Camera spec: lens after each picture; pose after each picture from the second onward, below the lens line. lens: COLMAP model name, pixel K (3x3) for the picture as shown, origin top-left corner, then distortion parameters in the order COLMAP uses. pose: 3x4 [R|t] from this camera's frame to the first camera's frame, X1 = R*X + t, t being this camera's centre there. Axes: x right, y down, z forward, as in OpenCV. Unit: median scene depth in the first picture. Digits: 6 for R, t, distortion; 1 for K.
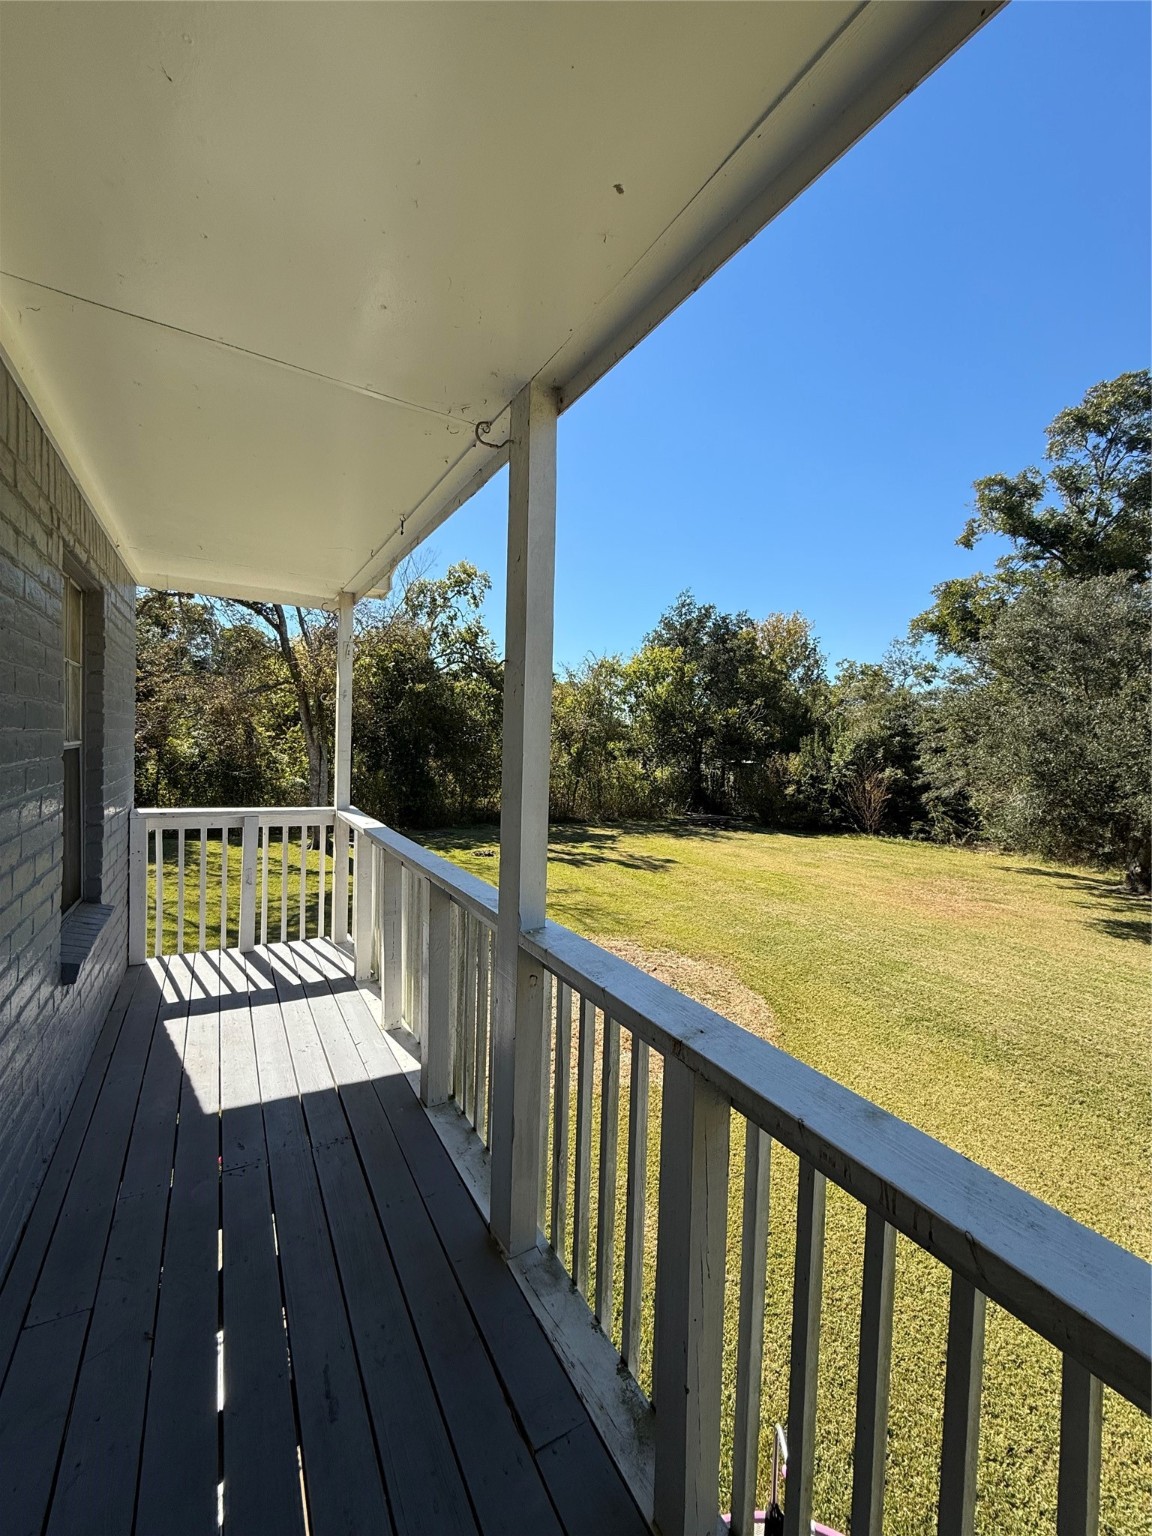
lens RADIAL K [[613.5, 0, 576.9], [0, 613.5, 766.8], [0, 0, 1]] dist [0.001599, -0.000106]
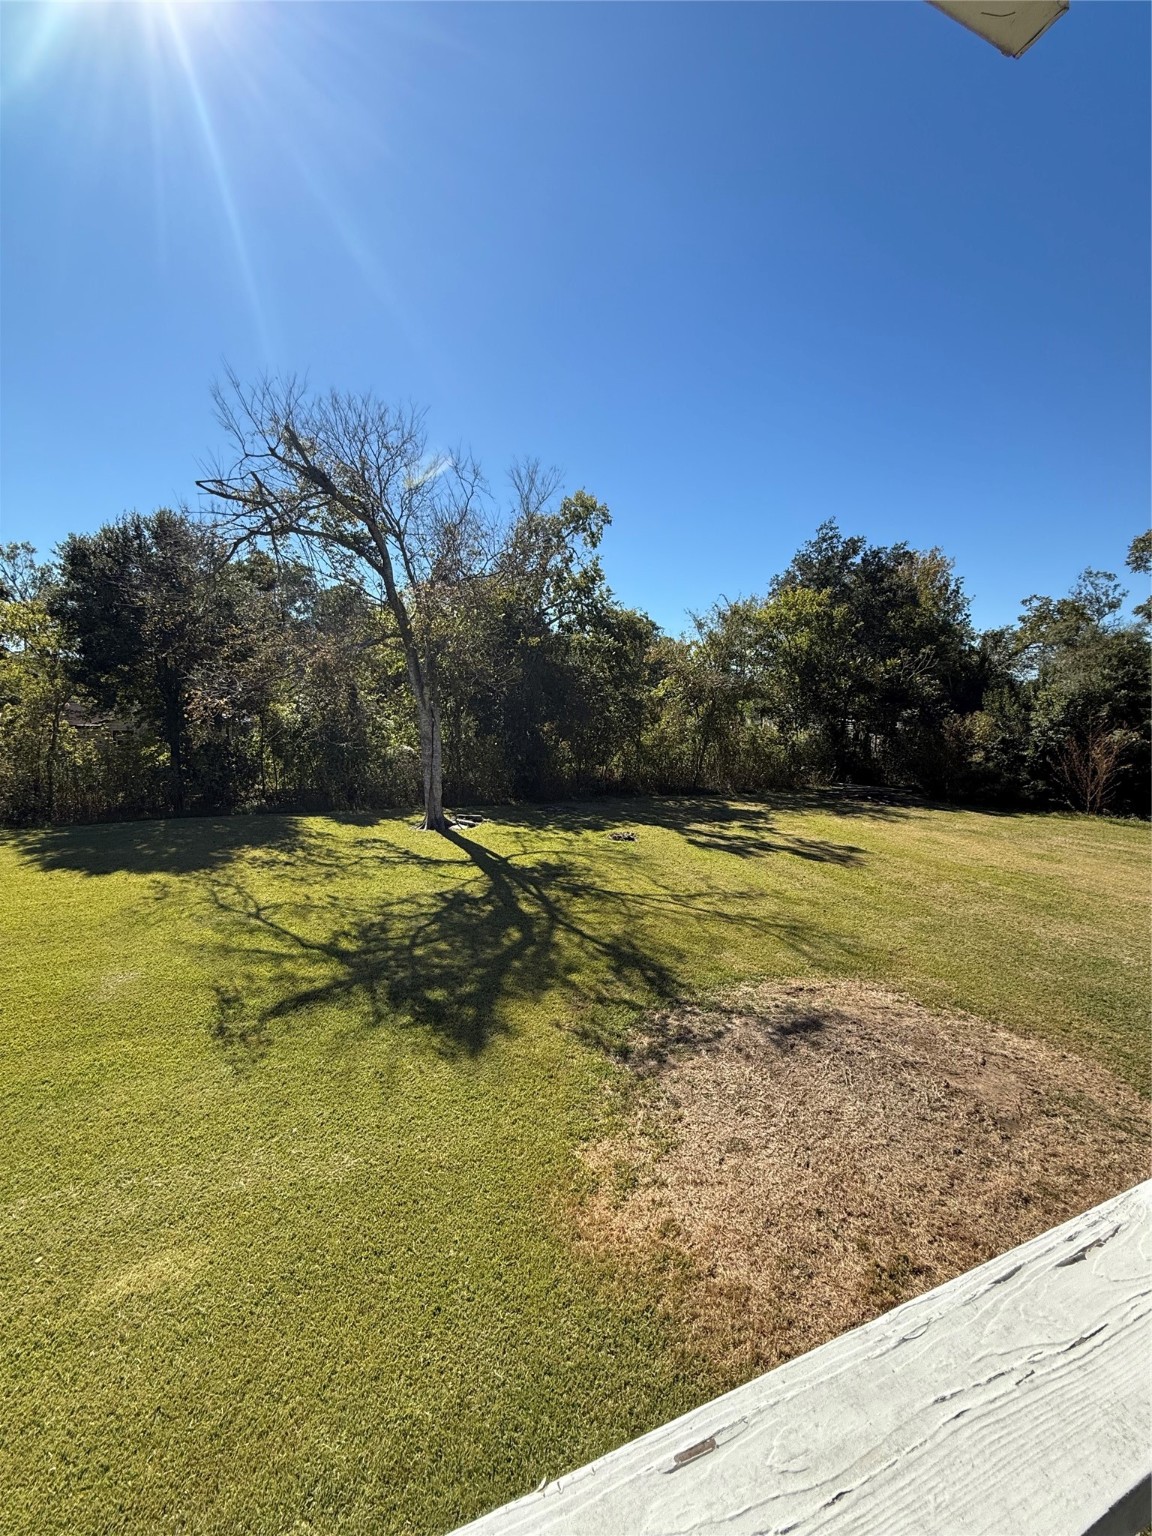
lens RADIAL K [[613.5, 0, 576.8], [0, 613.5, 767.3], [0, 0, 1]] dist [0.001599, -0.000106]
pose [[0.990821, 0.001461, -0.135172, -0.071112], [0.007315, 0.997897, 0.064404, -0.005193], [0.134982, -0.064802, 0.988727, 0.120643]]
